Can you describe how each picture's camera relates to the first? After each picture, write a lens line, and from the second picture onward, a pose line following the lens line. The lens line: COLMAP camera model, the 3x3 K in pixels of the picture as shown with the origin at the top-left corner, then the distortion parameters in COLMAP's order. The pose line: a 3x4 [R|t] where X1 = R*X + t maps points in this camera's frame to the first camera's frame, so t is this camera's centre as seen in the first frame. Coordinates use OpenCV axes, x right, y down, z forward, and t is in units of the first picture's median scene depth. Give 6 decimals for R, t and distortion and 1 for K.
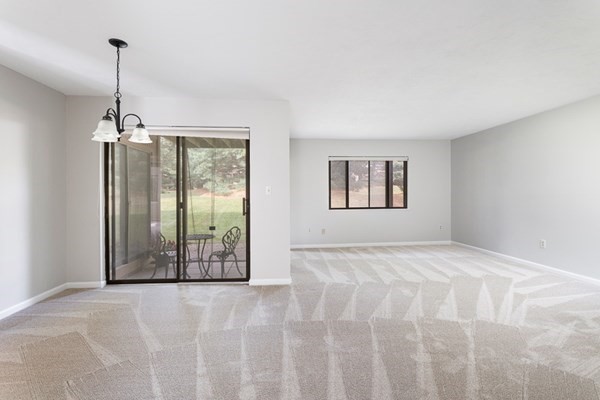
lens RADIAL K [[295.7, 0, 299.3], [0, 295.7, 196.4], [0, 0, 1]] dist [-0.004576, 0.000908]
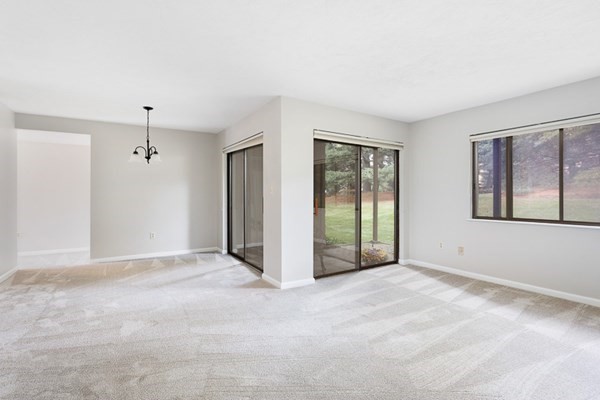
lens RADIAL K [[295.7, 0, 299.4], [0, 295.7, 197.7], [0, 0, 1]] dist [-0.004576, 0.000908]
pose [[0.438241, 0.011631, -0.898782, 0.911100], [-0.008848, 0.999924, 0.008625, -0.004075], [0.898814, 0.004173, 0.438310, 0.688200]]
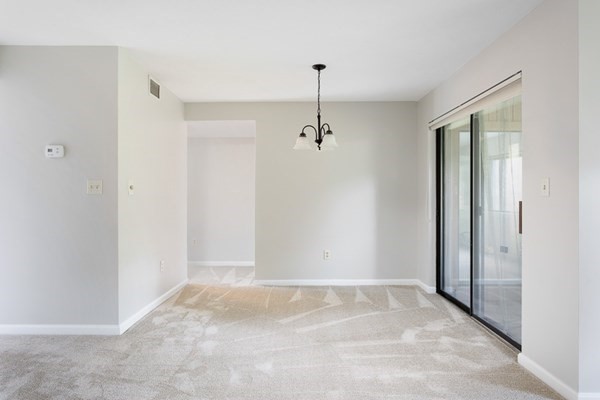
lens RADIAL K [[373.7, 0, 297.0], [0, 373.7, 200.2], [0, 0, 1]] dist [0.000262, 0.000463]
pose [[-0.100079, 0.009167, -0.994937, 0.585532], [-0.005945, 0.999934, 0.009811, -0.000634], [0.994962, 0.006896, -0.100018, 0.702992]]
